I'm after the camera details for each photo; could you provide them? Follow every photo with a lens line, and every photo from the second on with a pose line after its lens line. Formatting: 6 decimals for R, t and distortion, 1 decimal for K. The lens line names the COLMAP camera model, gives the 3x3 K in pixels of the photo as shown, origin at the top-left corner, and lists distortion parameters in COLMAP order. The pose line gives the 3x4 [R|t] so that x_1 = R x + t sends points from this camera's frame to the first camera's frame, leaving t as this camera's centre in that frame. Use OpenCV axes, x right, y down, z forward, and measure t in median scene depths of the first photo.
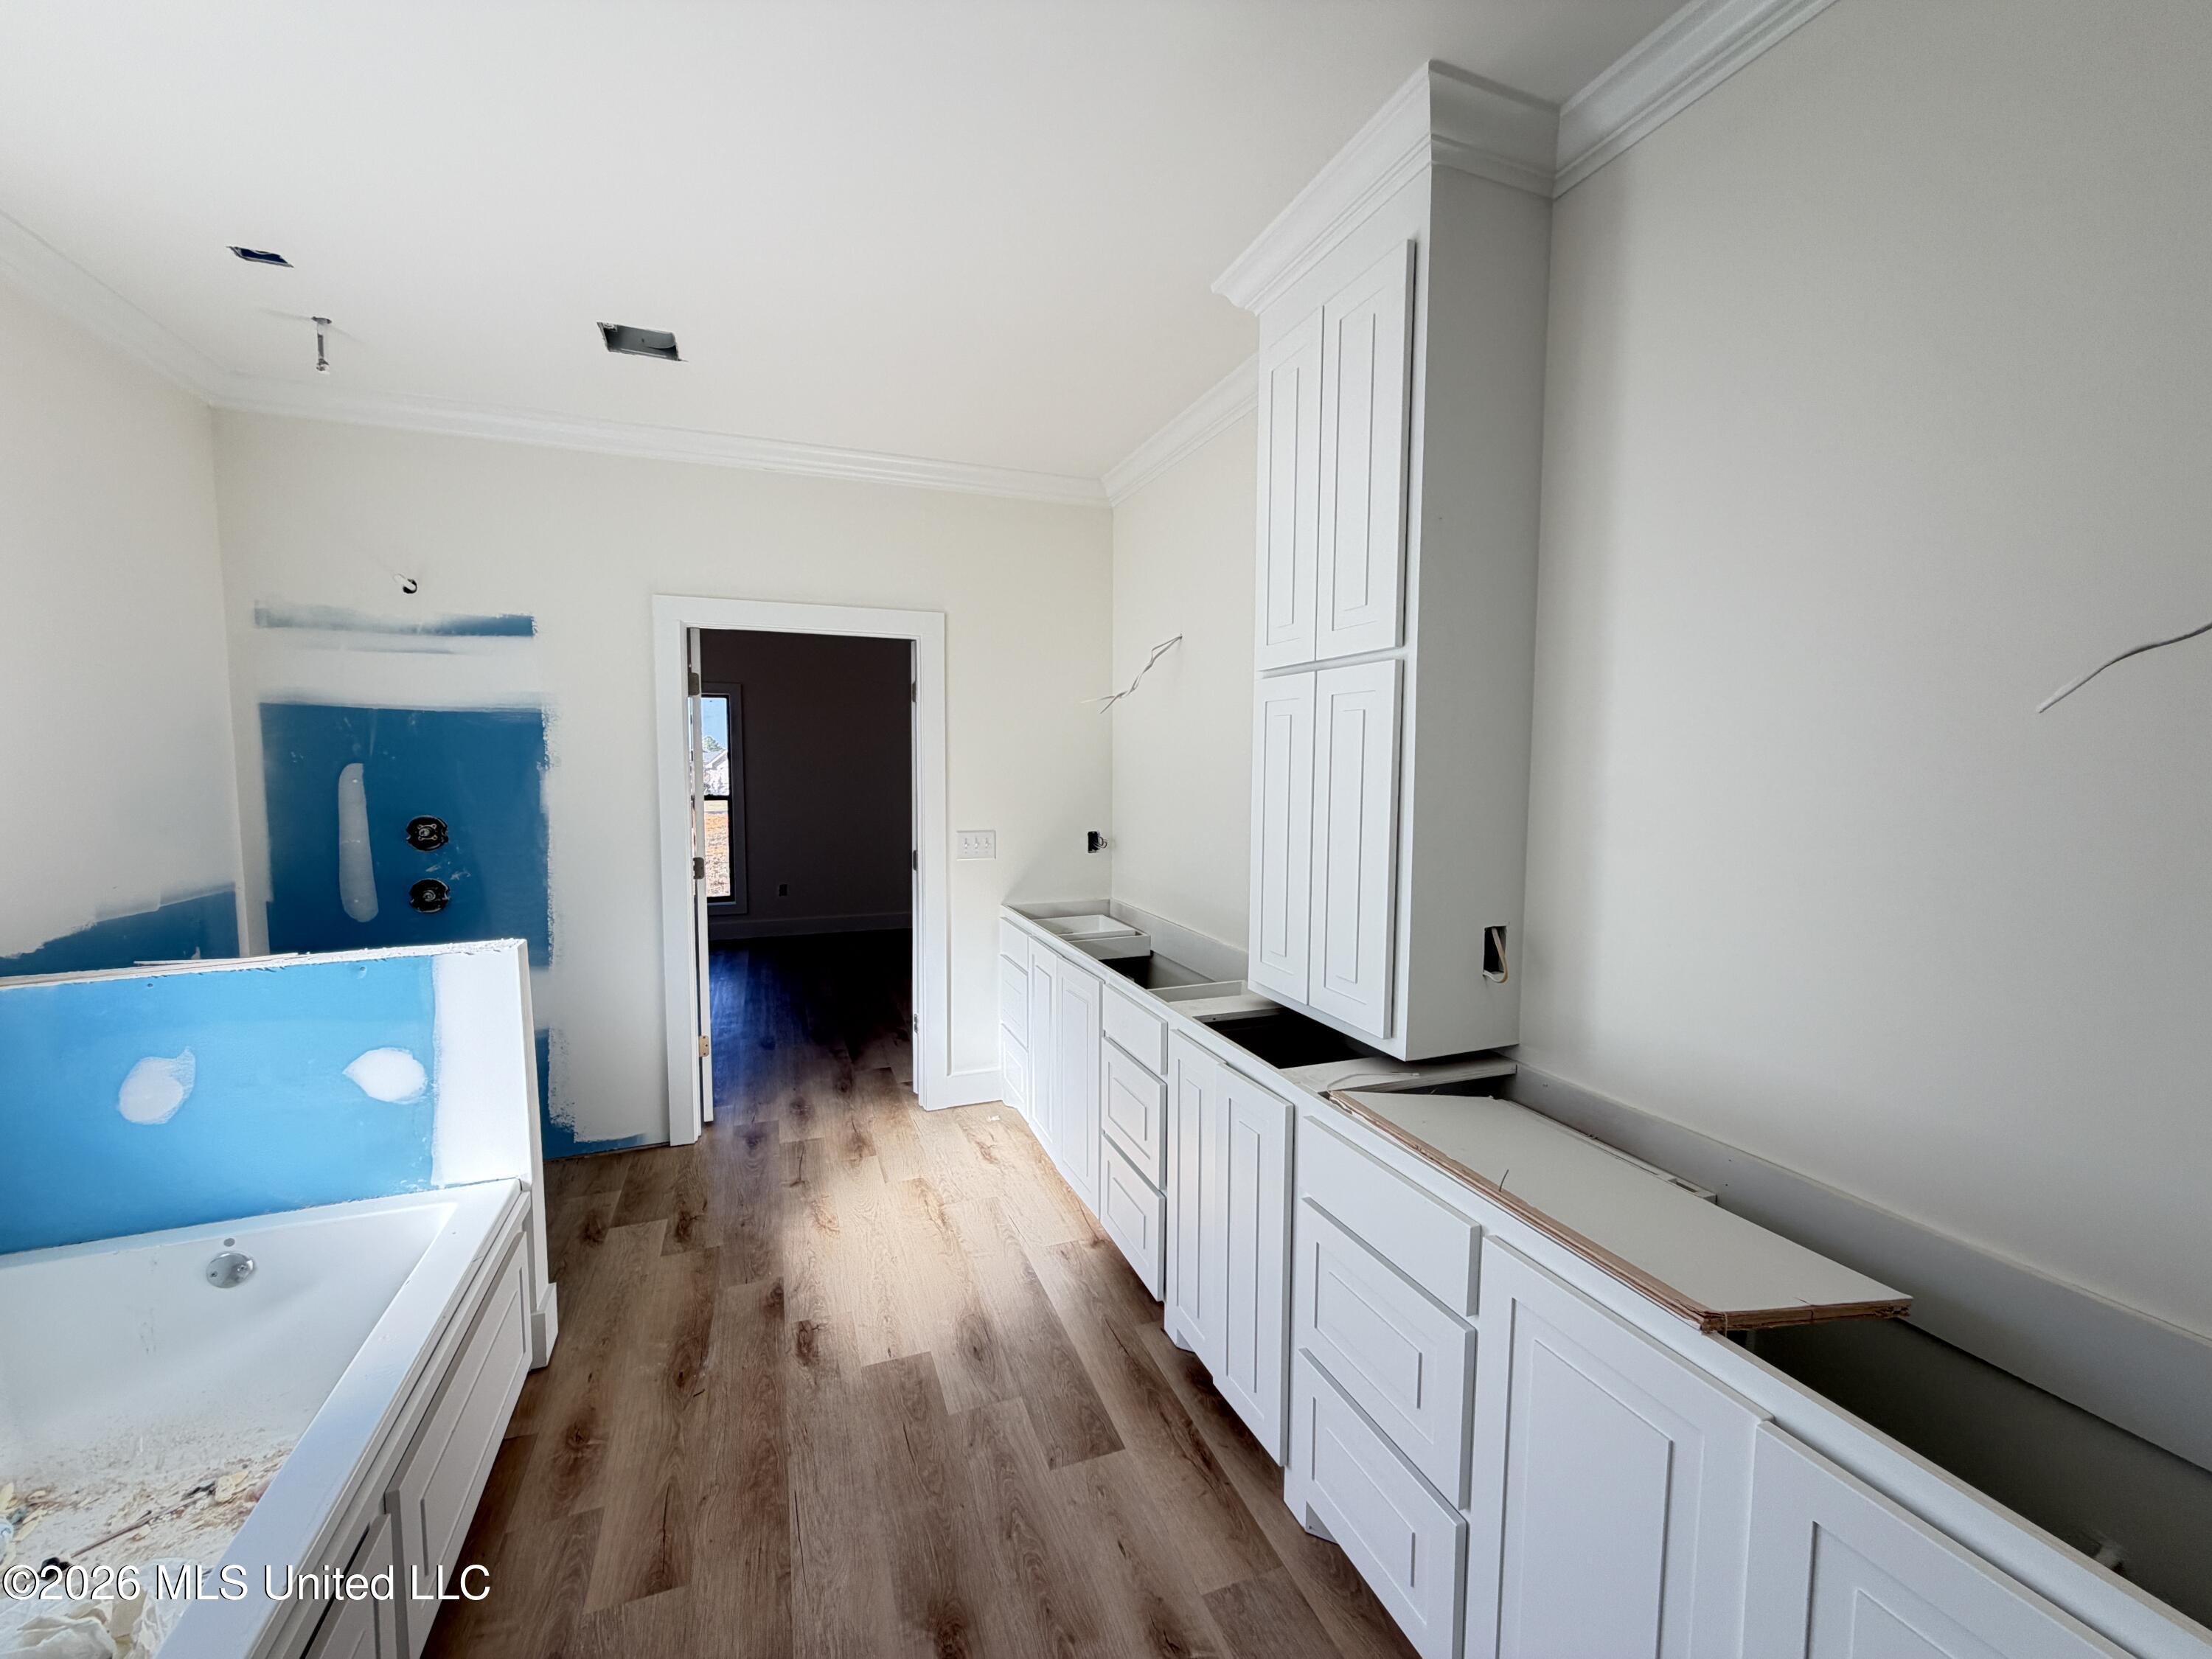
lens RADIAL K [[880.8, 0, 1097.7], [0, 880.8, 828.7], [0, 0, 1]] dist [-0.000474, -0.000312]
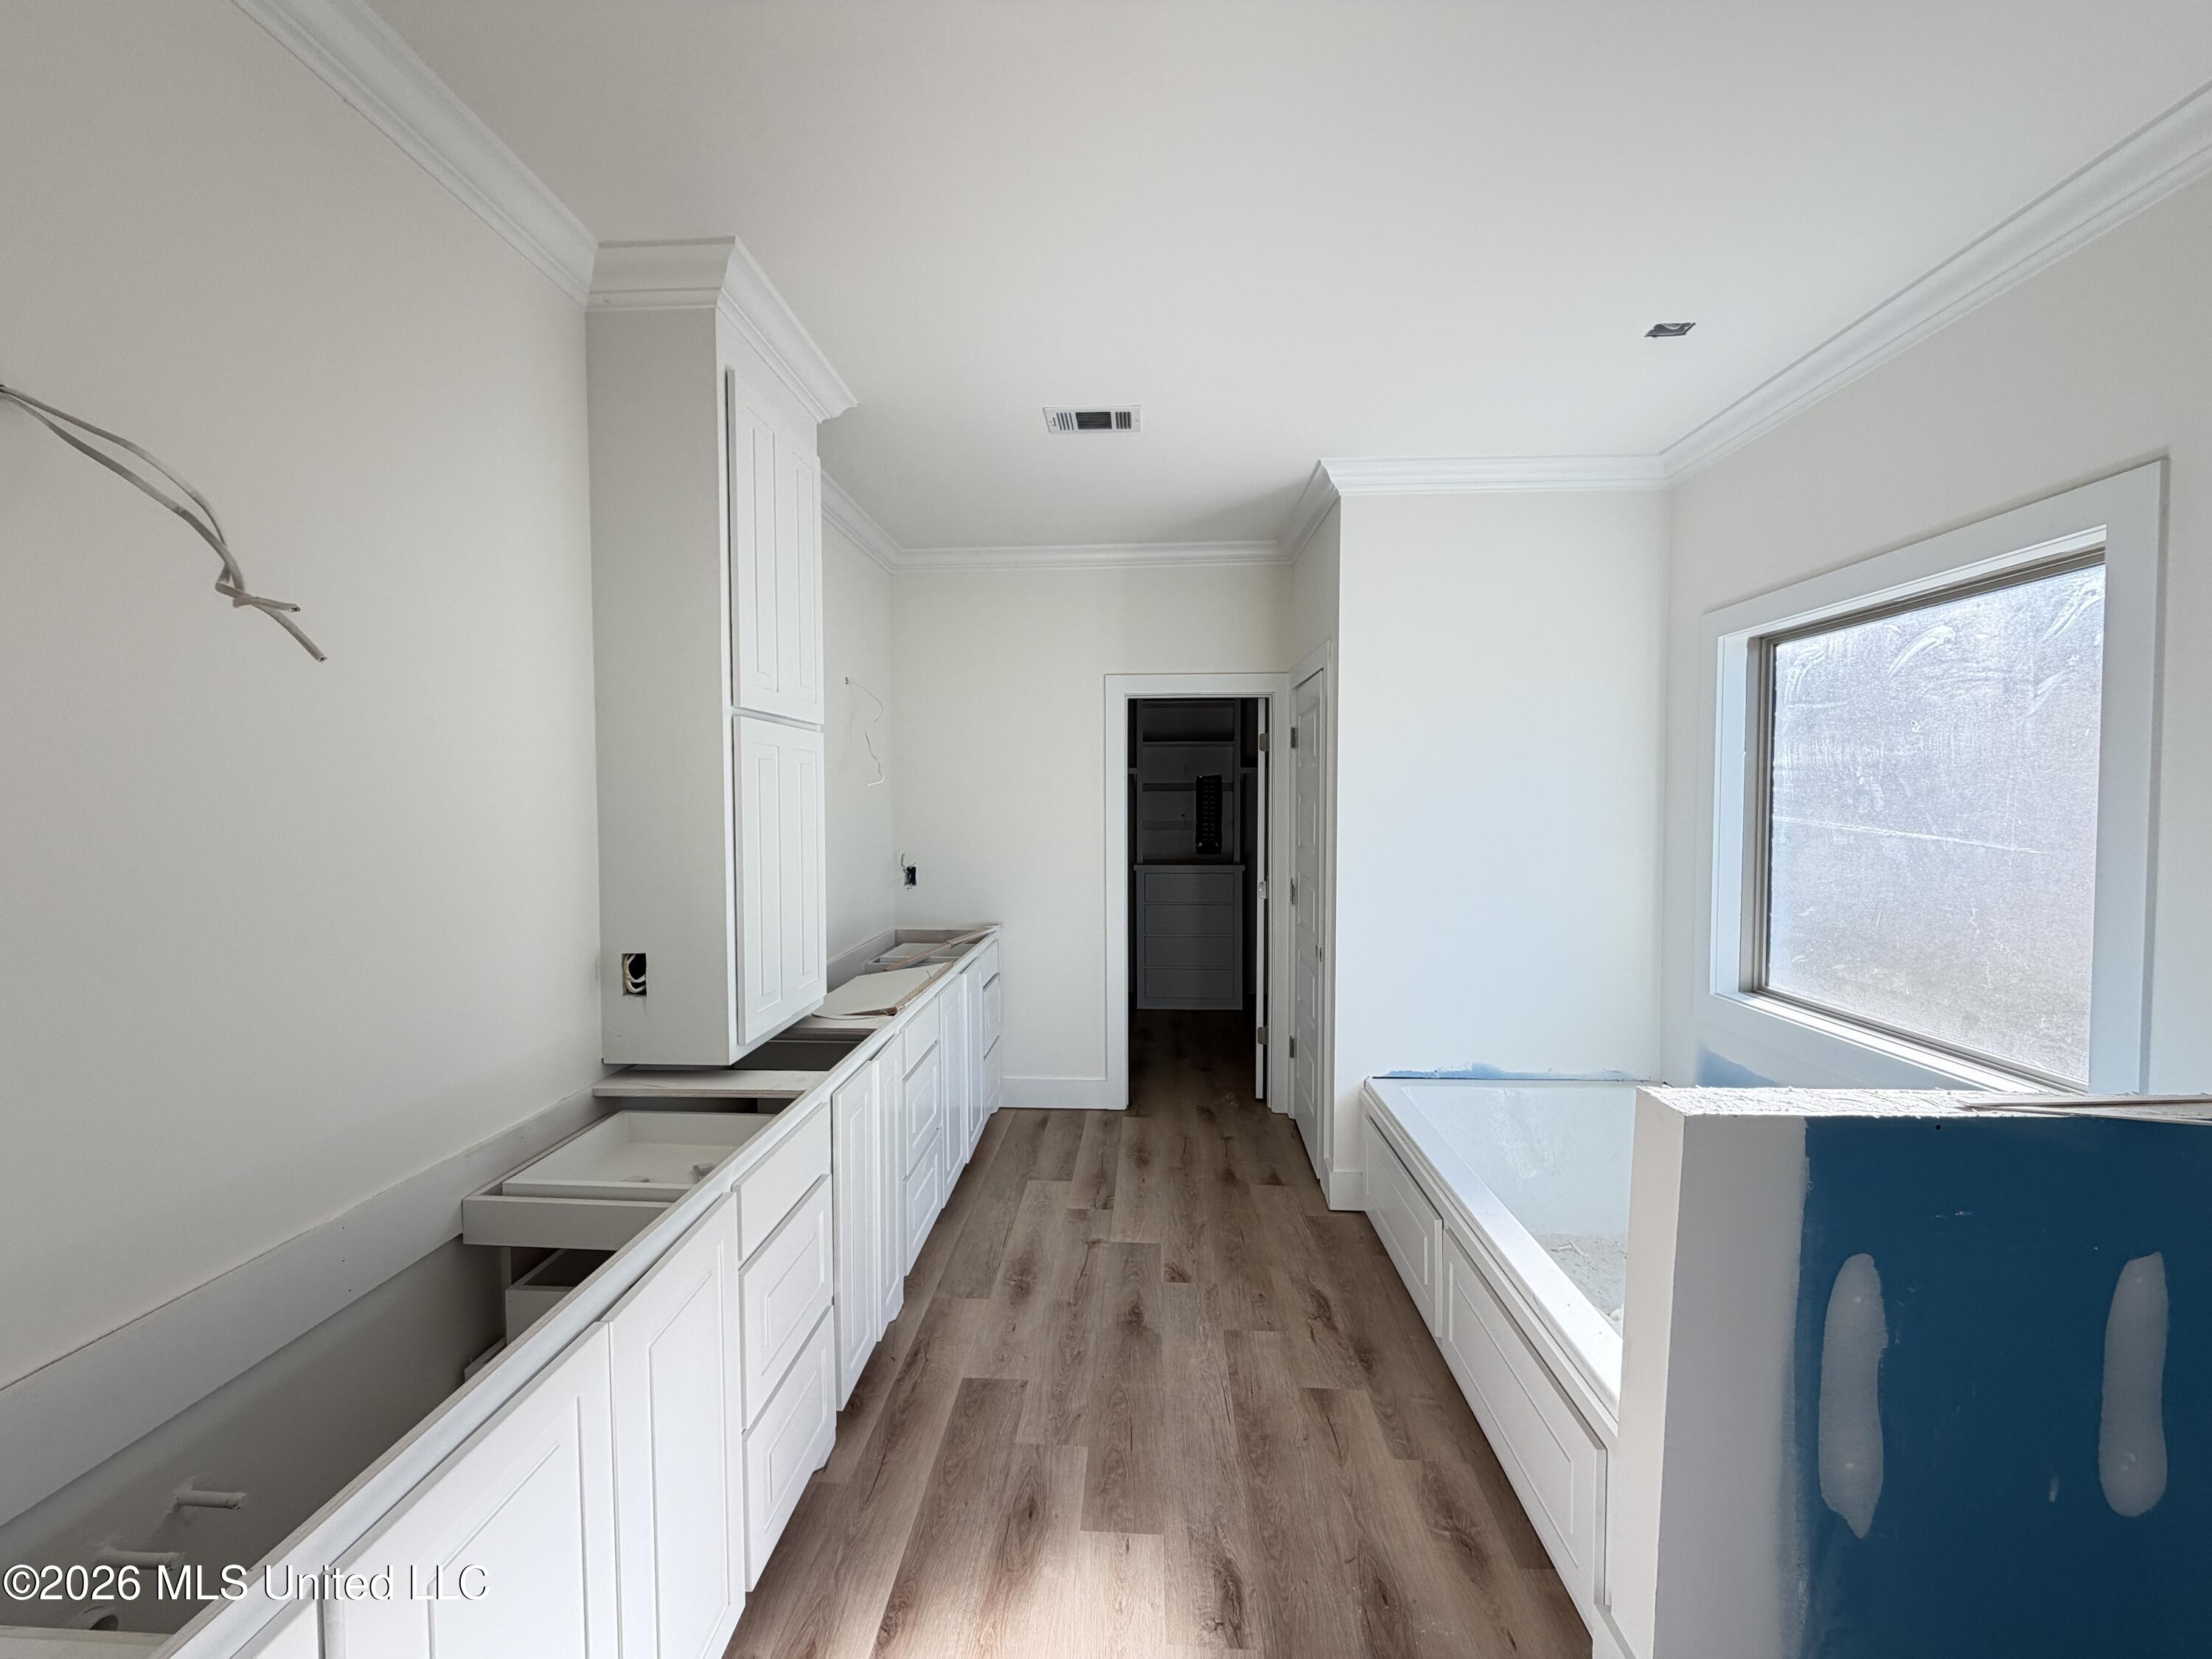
lens RADIAL K [[880.8, 0, 1097.7], [0, 880.8, 828.7], [0, 0, 1]] dist [-0.000474, -0.000312]
pose [[-0.913072, -0.016107, 0.407480, -0.601017], [0.030242, 0.993794, 0.107050, -0.155735], [-0.406675, 0.110068, -0.906918, 1.900830]]
